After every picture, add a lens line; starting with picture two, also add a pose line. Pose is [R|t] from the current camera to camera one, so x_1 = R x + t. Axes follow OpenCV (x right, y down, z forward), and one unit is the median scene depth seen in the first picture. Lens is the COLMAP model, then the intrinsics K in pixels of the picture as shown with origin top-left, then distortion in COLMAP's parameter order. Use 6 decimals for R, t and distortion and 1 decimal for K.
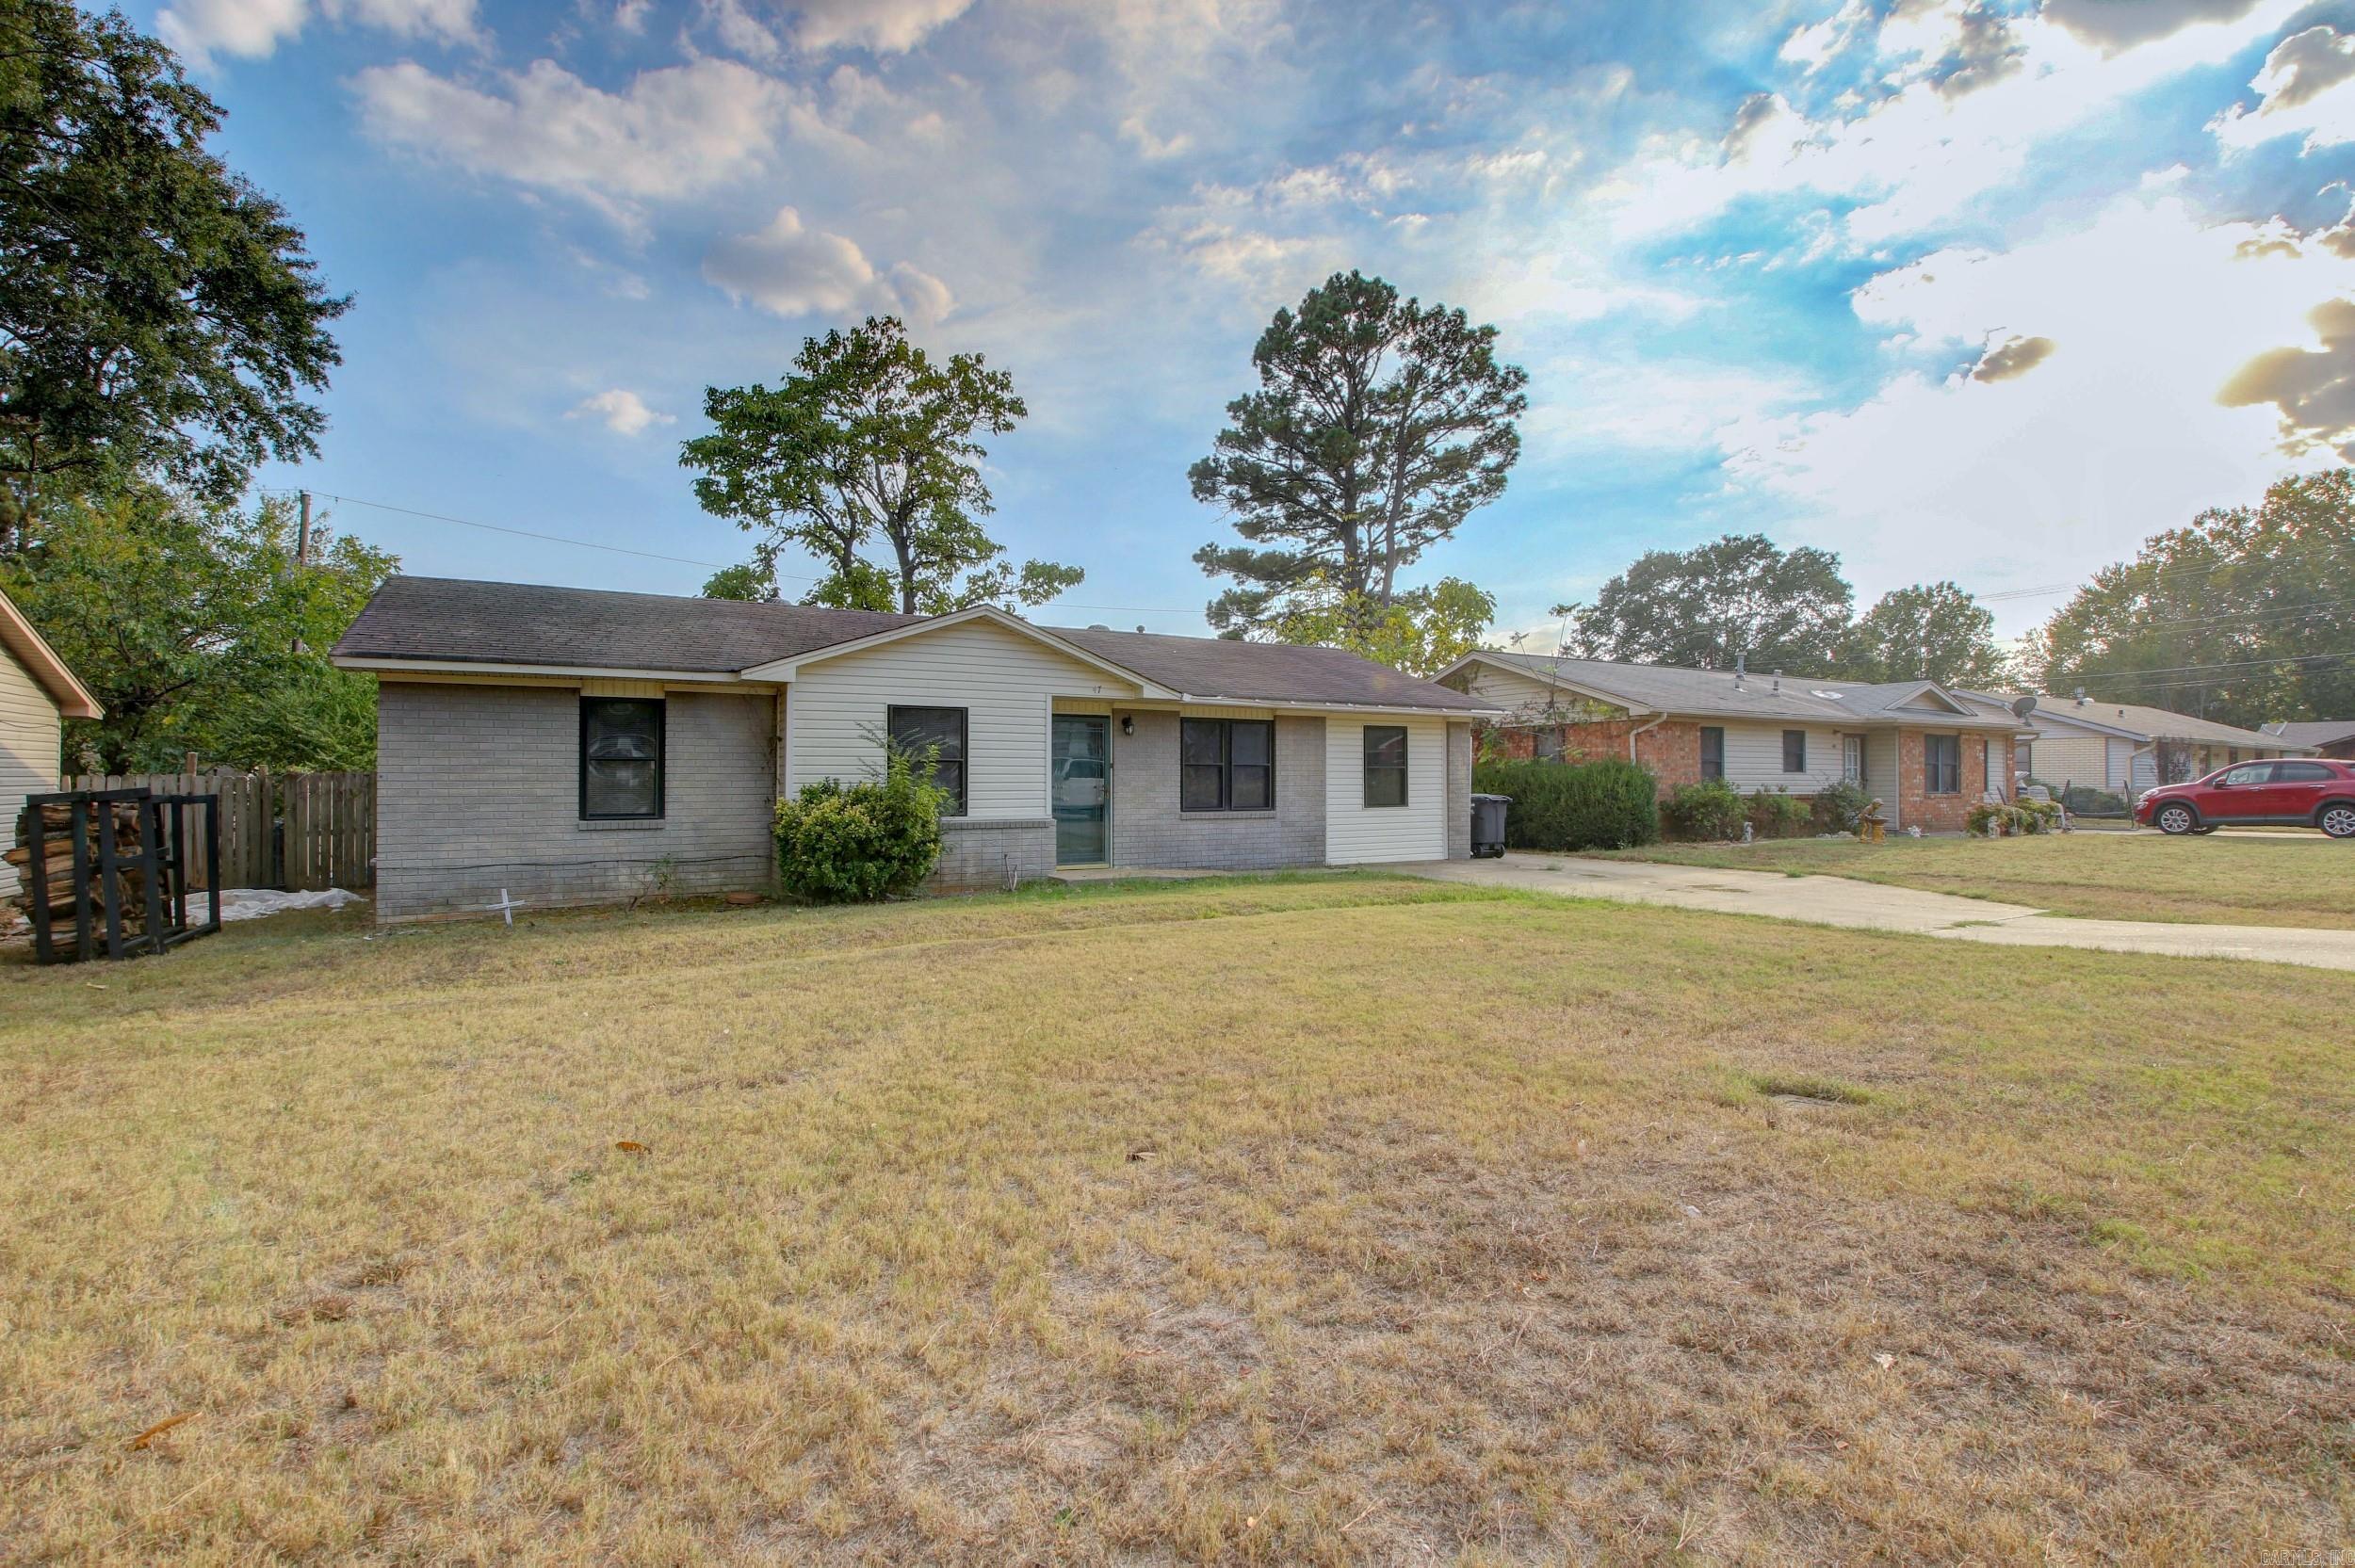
lens RADIAL K [[1090.5, 0, 1162.7], [0, 1090.5, 770.5], [0, 0, 1]] dist [0.019987, -0.026898]
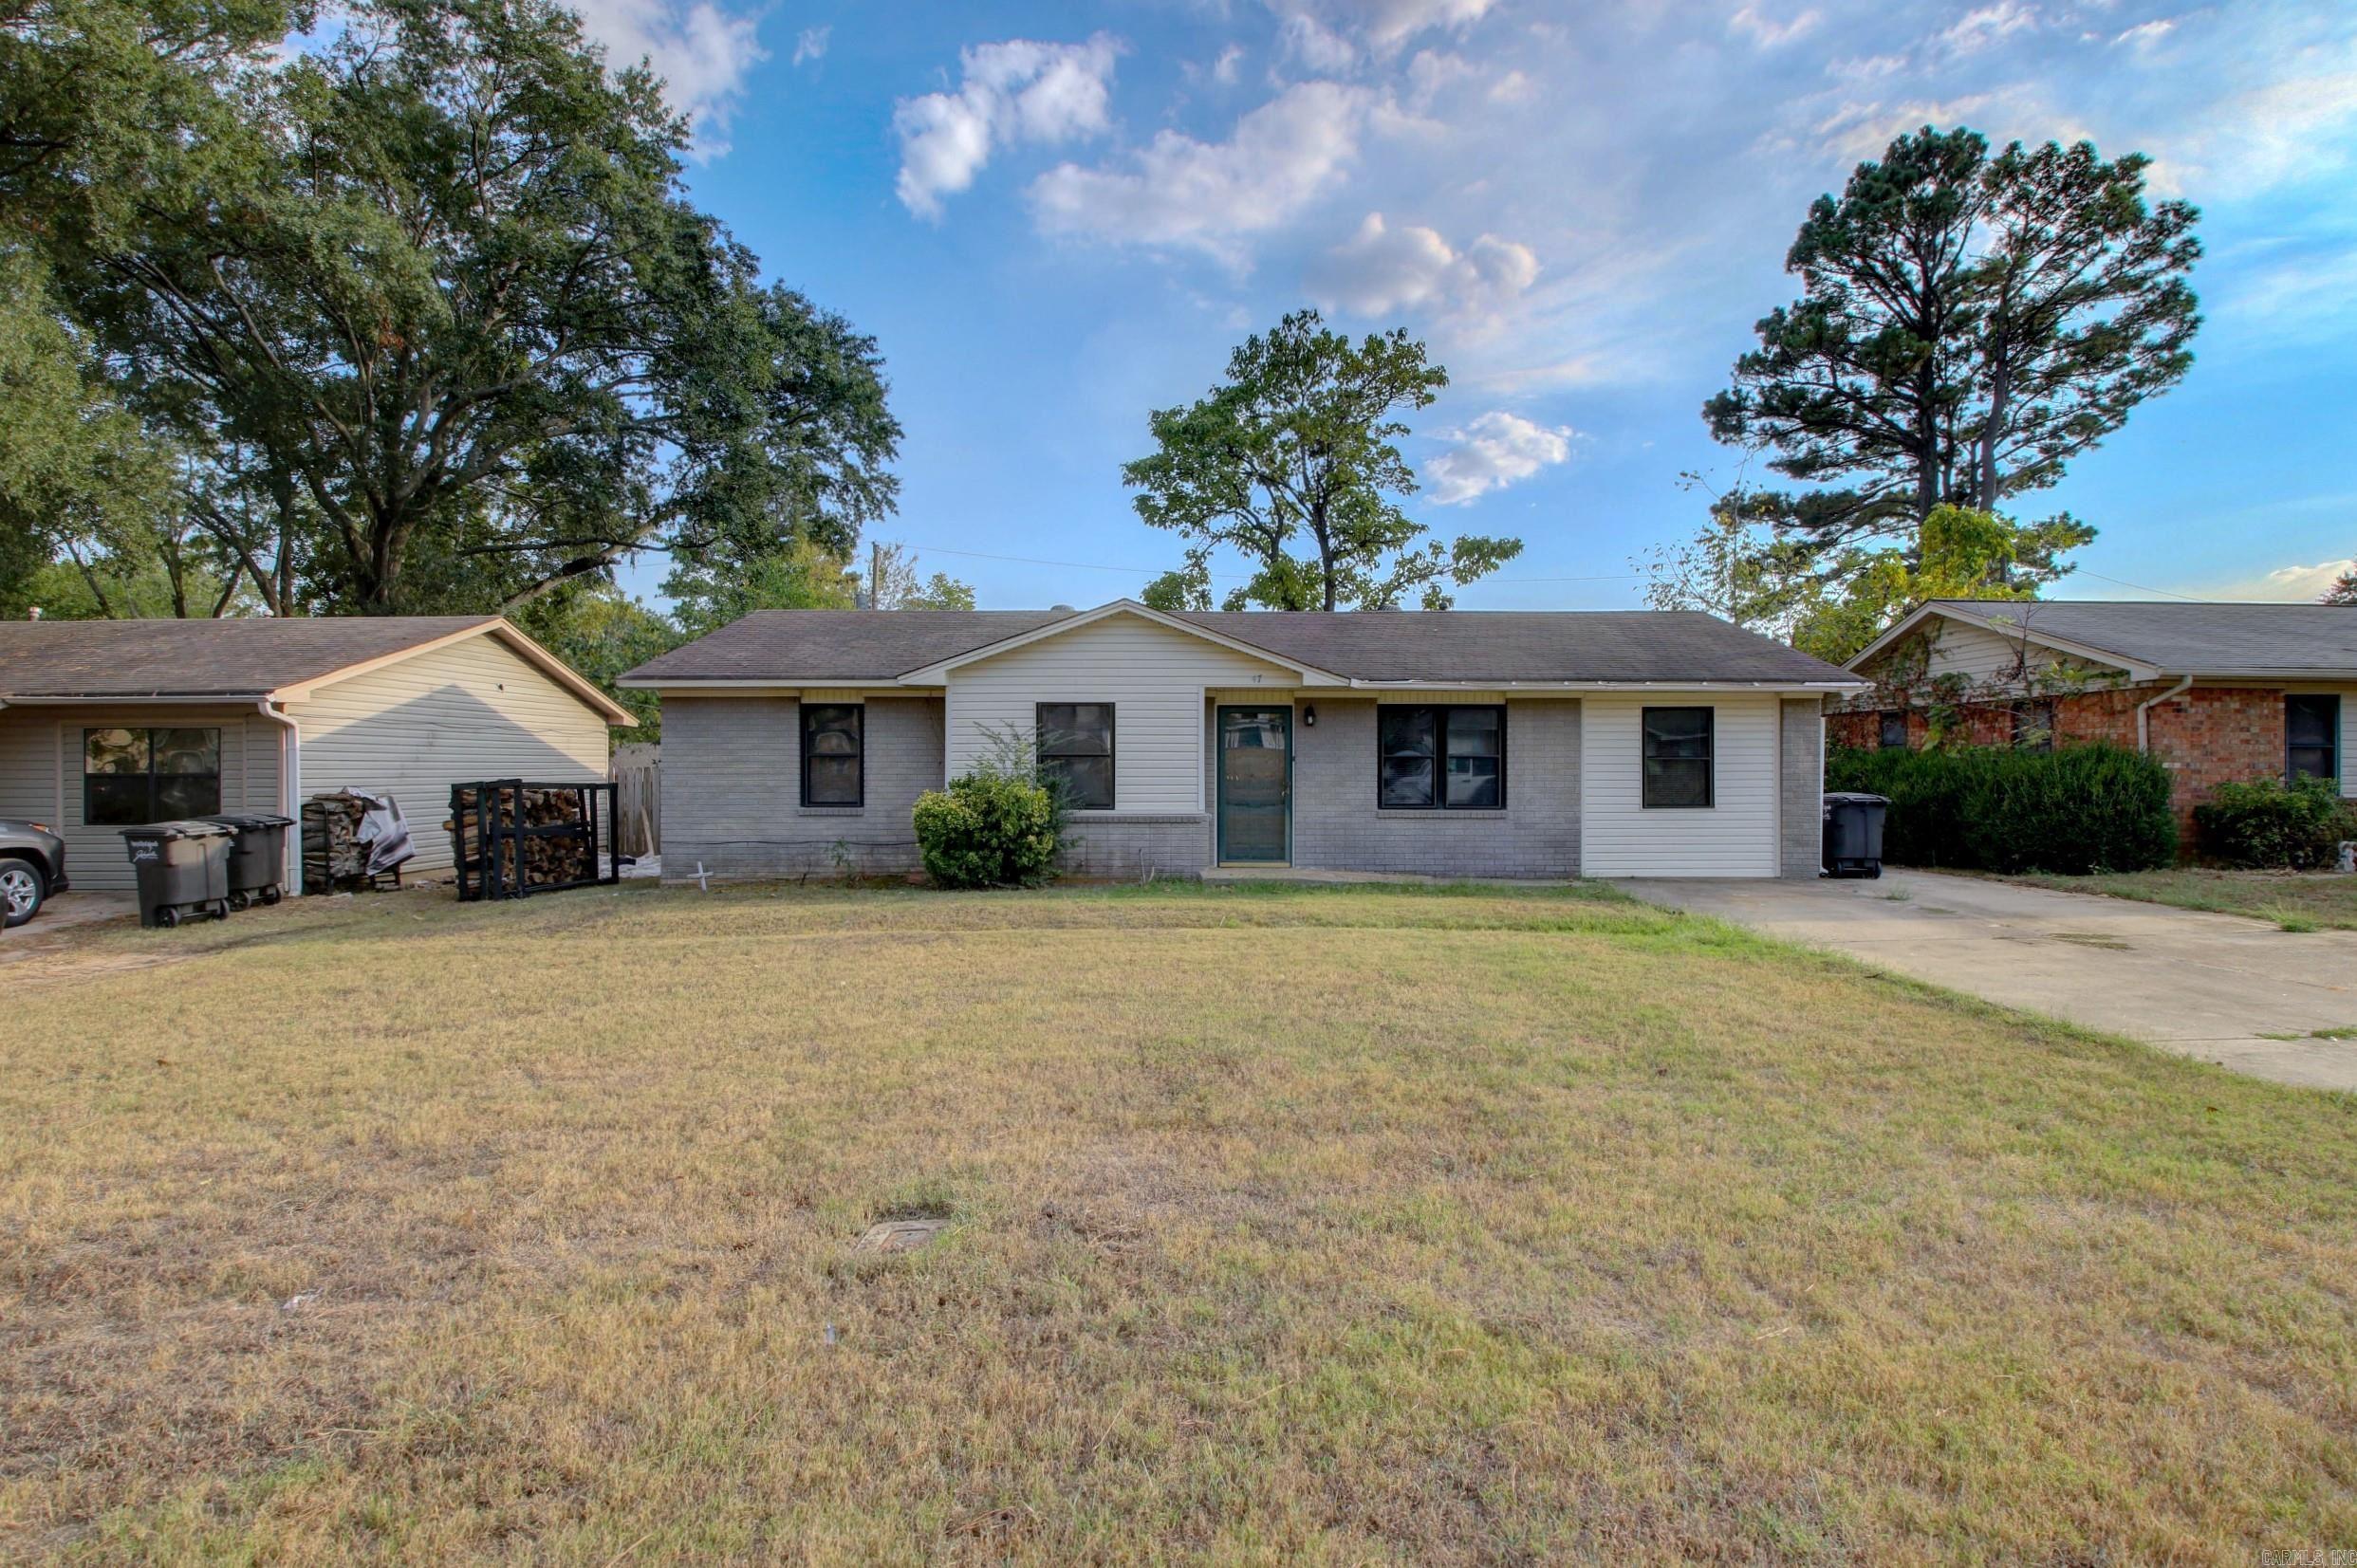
lens RADIAL K [[1110.5, 0, 1179.1], [0, 1110.5, 762.4], [0, 0, 1]] dist [0.019843, -0.031158]
pose [[0.865998, -0.001924, -0.500043, 0.150487], [0.003439, 0.999992, 0.002109, -0.001612], [0.500035, -0.003546, 0.865998, 0.052451]]
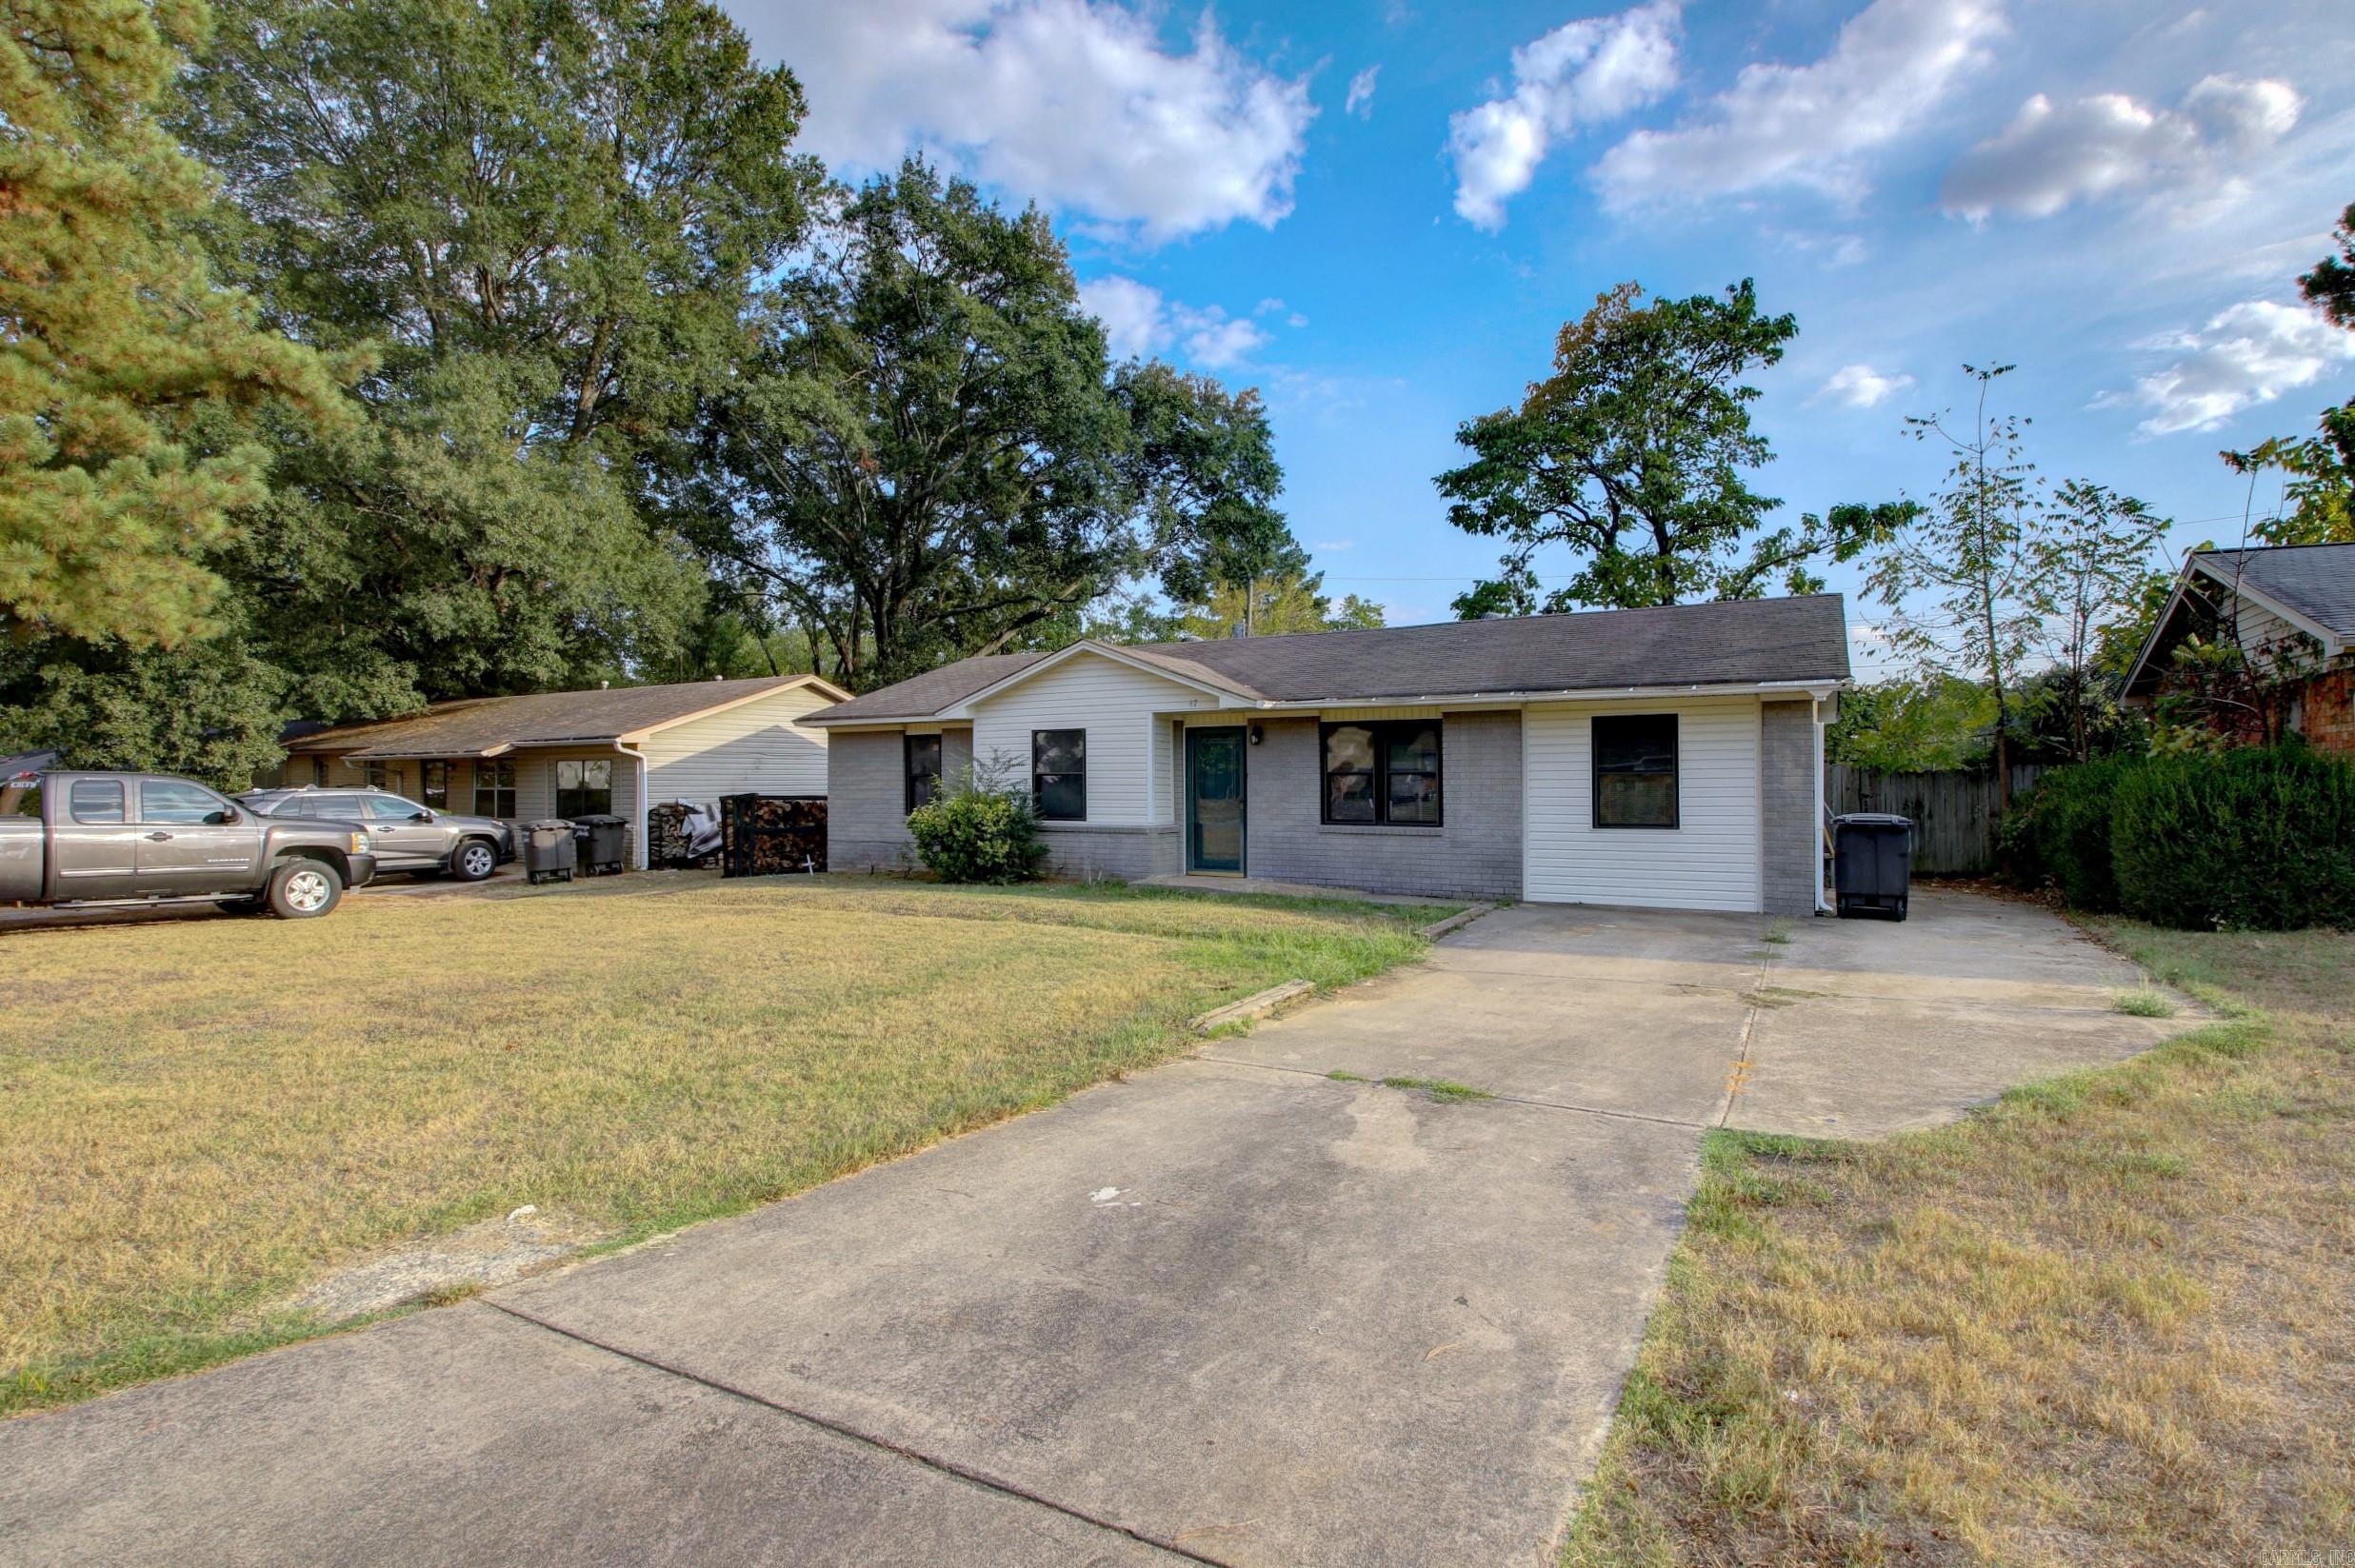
lens RADIAL K [[1109.6, 0, 1178.1], [0, 1109.6, 762.4], [0, 0, 1]] dist [0.019843, -0.031158]
pose [[0.500011, -0.014670, -0.865895, 0.348785], [0.010271, 0.999887, -0.011009, -0.002735], [0.865958, -0.003389, 0.500105, 0.188843]]
